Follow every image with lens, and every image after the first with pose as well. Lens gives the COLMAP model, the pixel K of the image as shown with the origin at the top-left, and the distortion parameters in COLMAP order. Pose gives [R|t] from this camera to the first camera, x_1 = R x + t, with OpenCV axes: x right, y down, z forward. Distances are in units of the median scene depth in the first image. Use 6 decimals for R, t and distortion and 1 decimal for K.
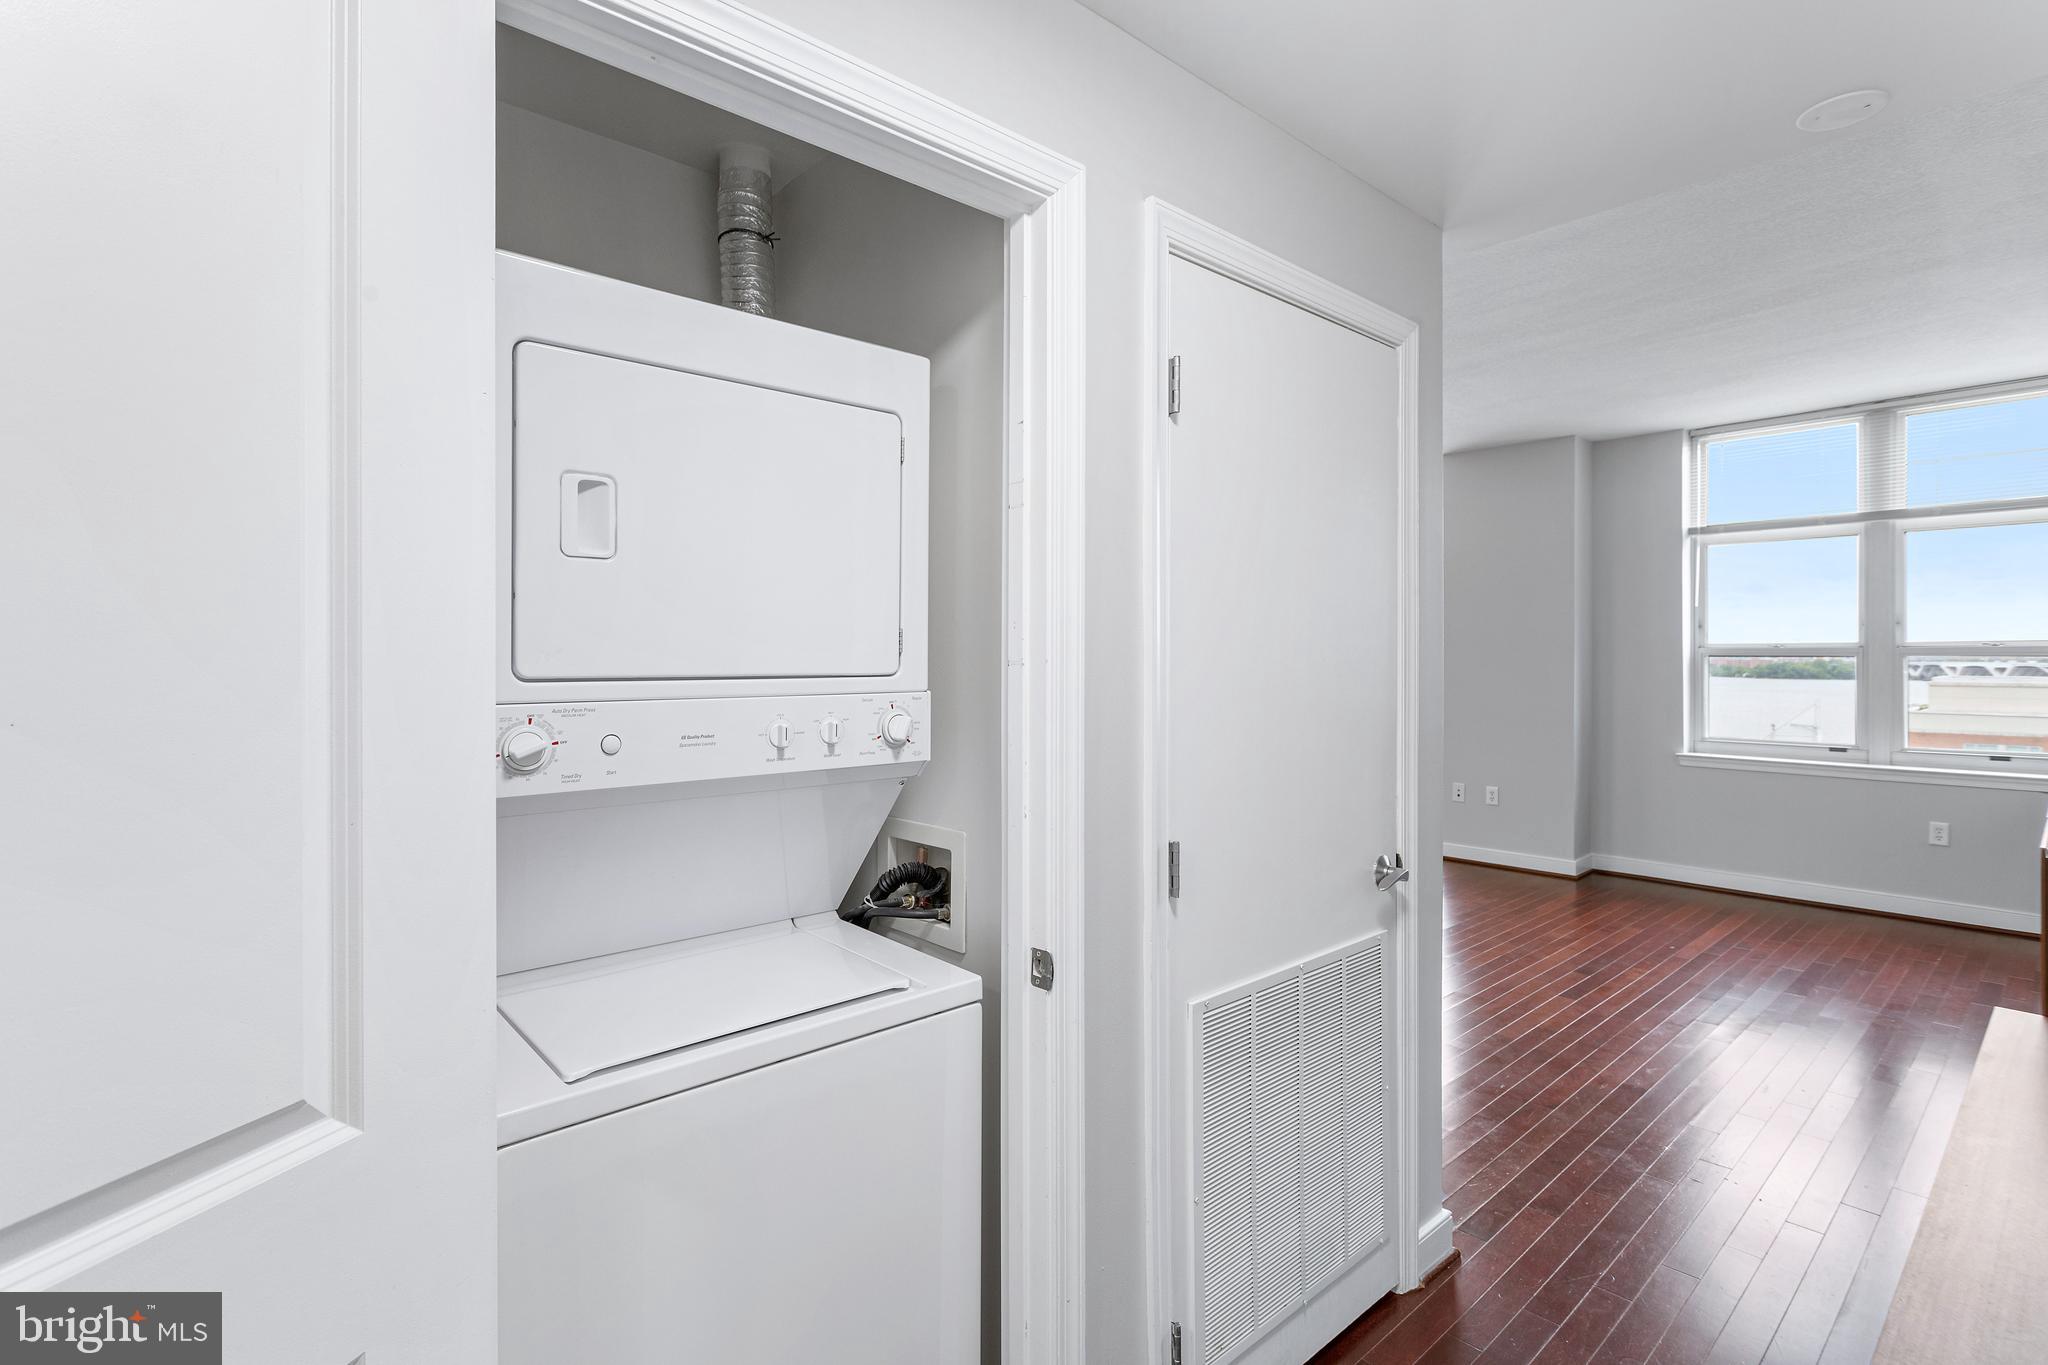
lens RADIAL K [[989.6, 0, 1015.3], [0, 989.6, 656.9], [0, 0, 1]] dist [-0.000629, 0.000903]
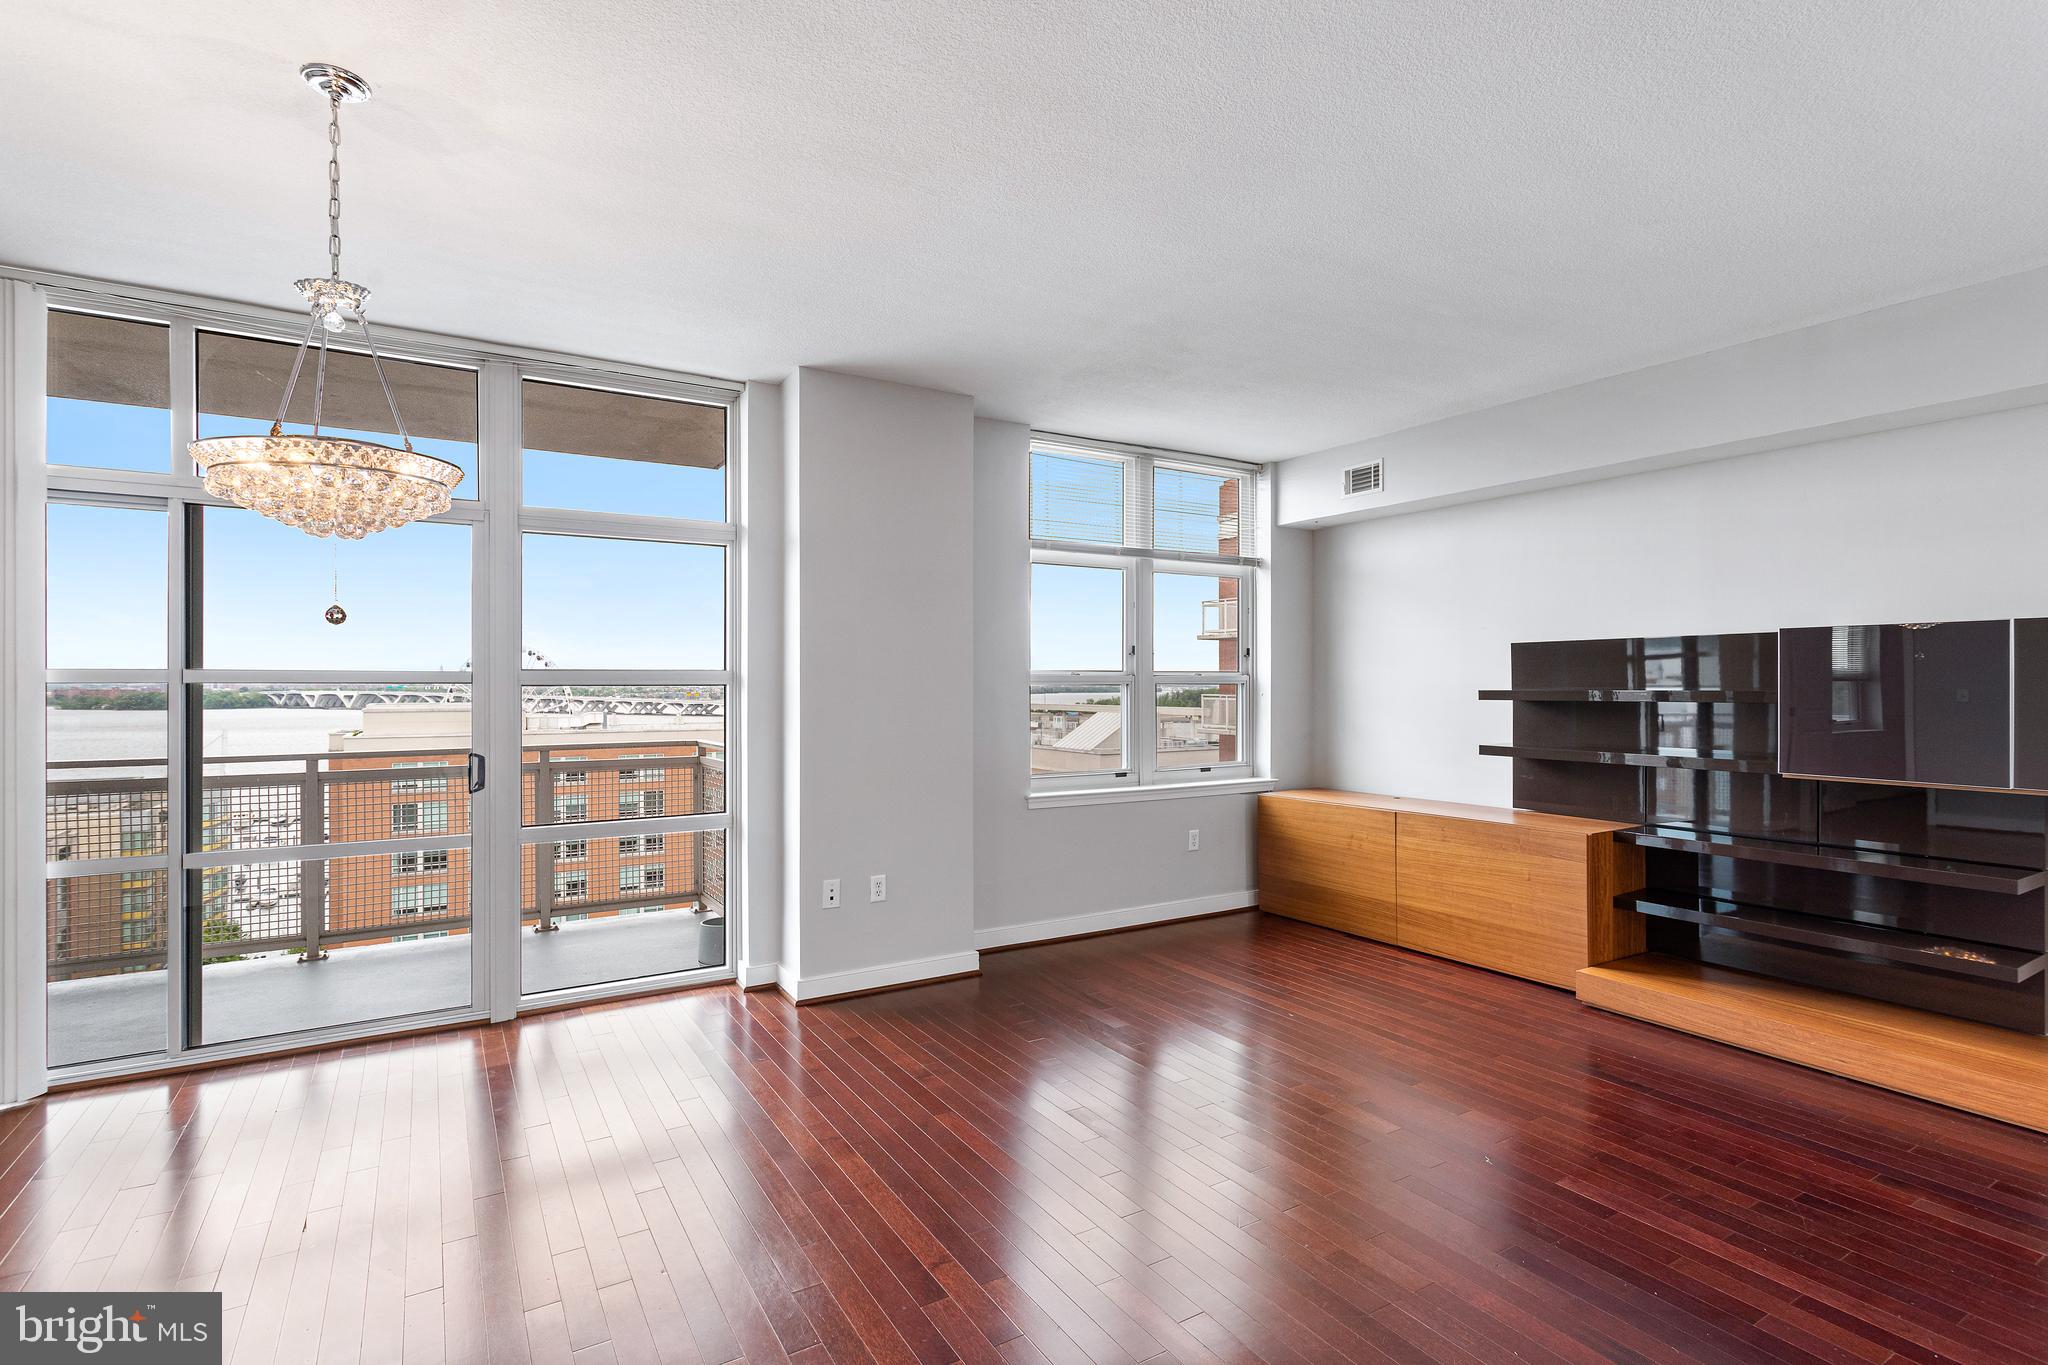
lens RADIAL K [[993.3, 0, 1024.0], [0, 993.3, 682.5], [0, 0, 1]] dist [0.002340, 0.000672]
pose [[0.180513, 0.001282, 0.983572, -0.192957], [0.002926, 0.999994, -0.001840, -0.000781], [-0.983568, 0.003210, 0.180508, 0.847254]]
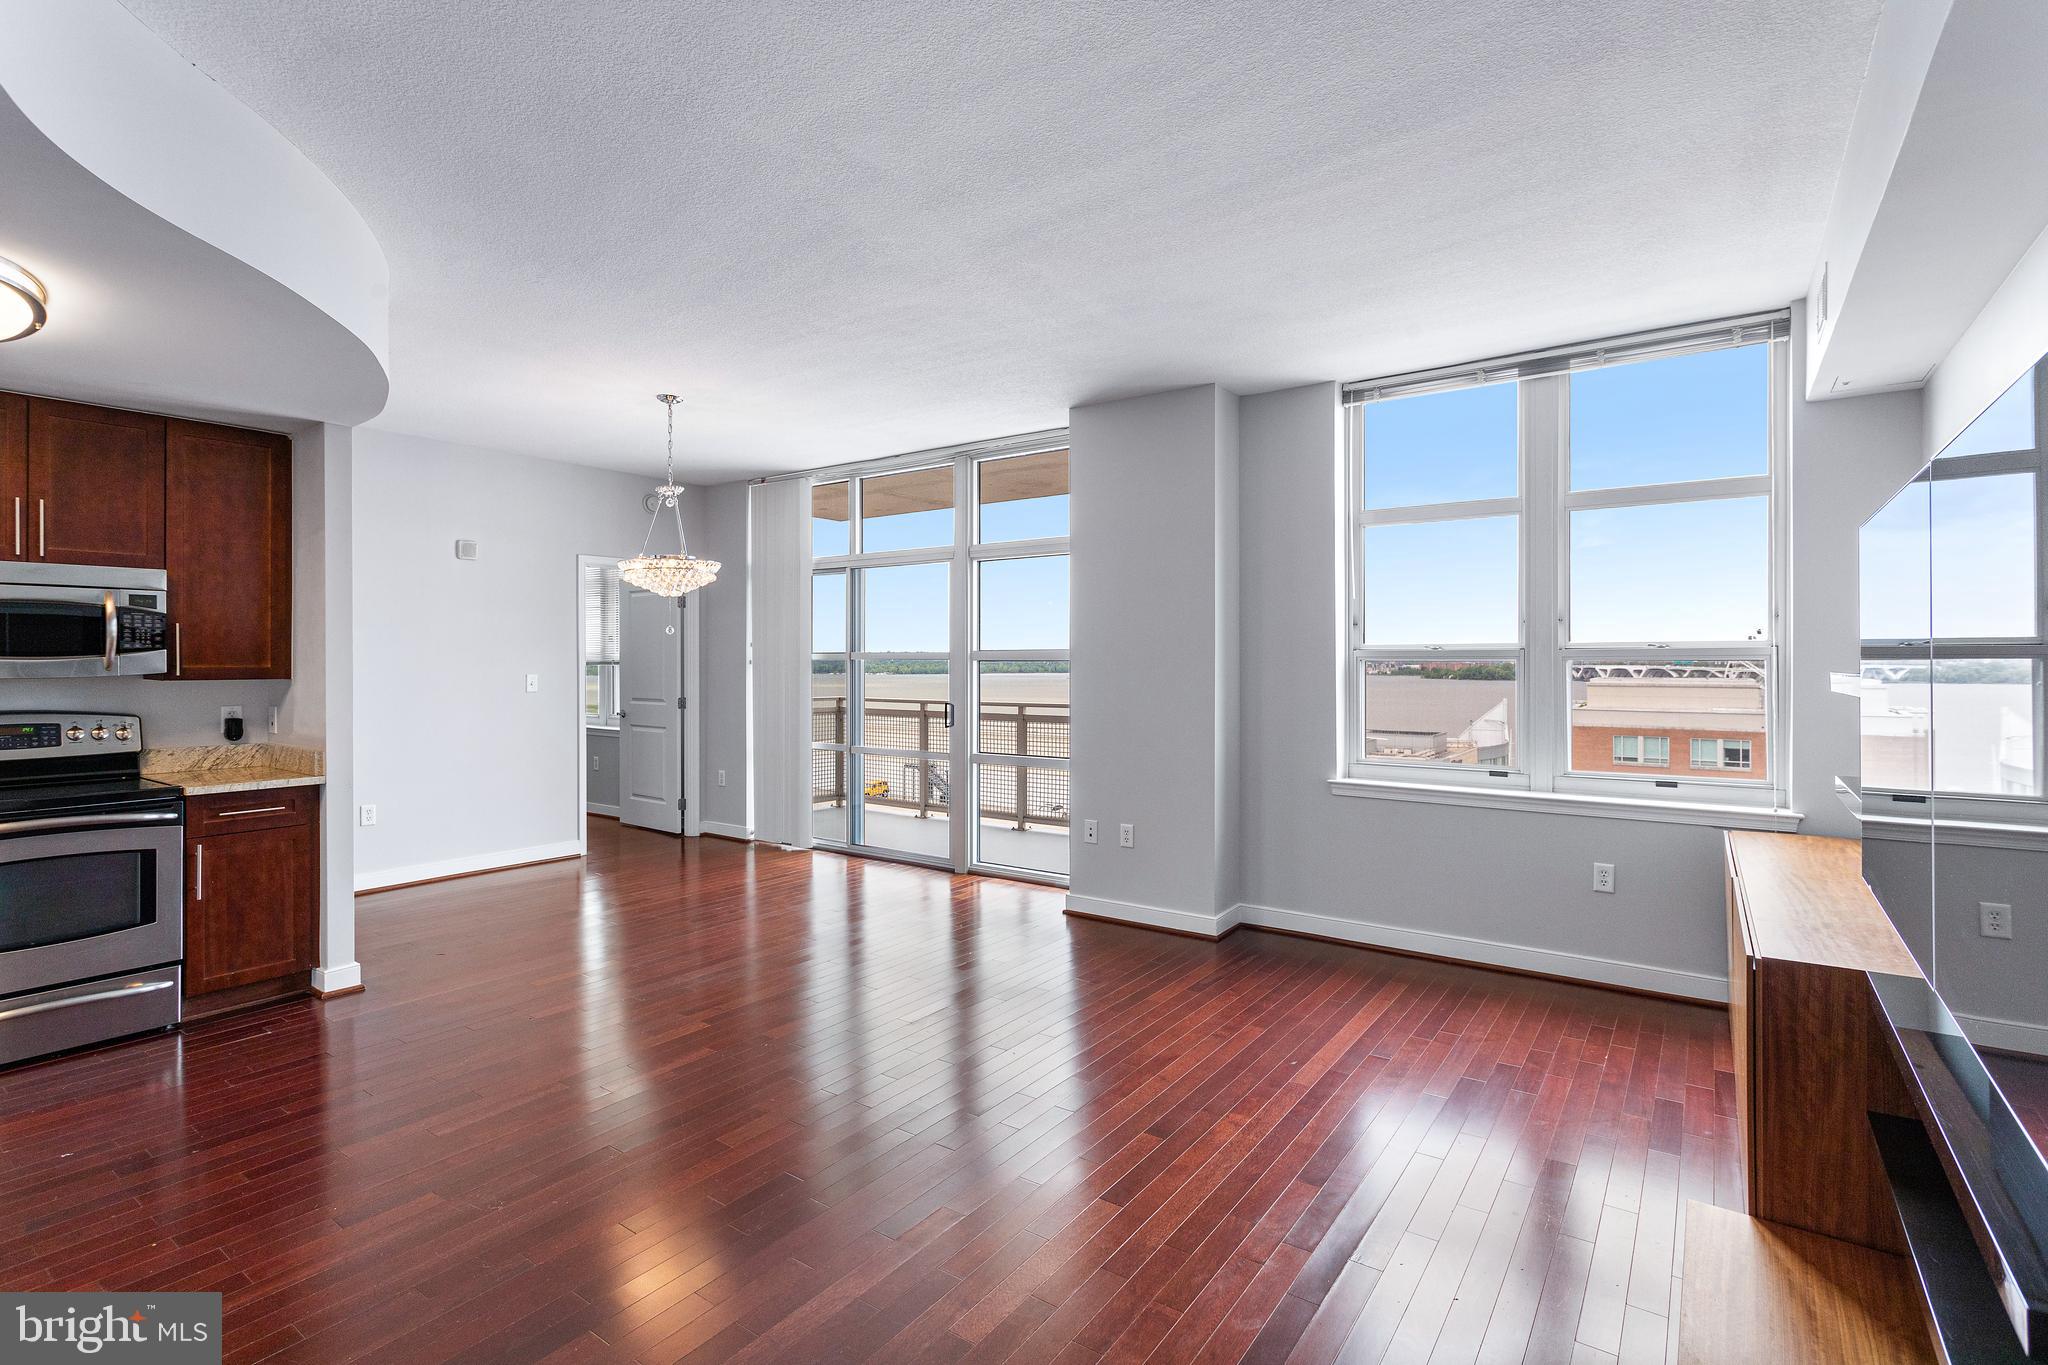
lens RADIAL K [[971.3, 0, 1022.0], [0, 971.3, 658.2], [0, 0, 1]] dist [0.001813, 0.000930]
pose [[0.976127, -0.000432, 0.217198, 0.250329], [0.001328, 0.999991, -0.003975, 0.000359], [-0.217195, 0.004168, 0.976119, 0.276237]]
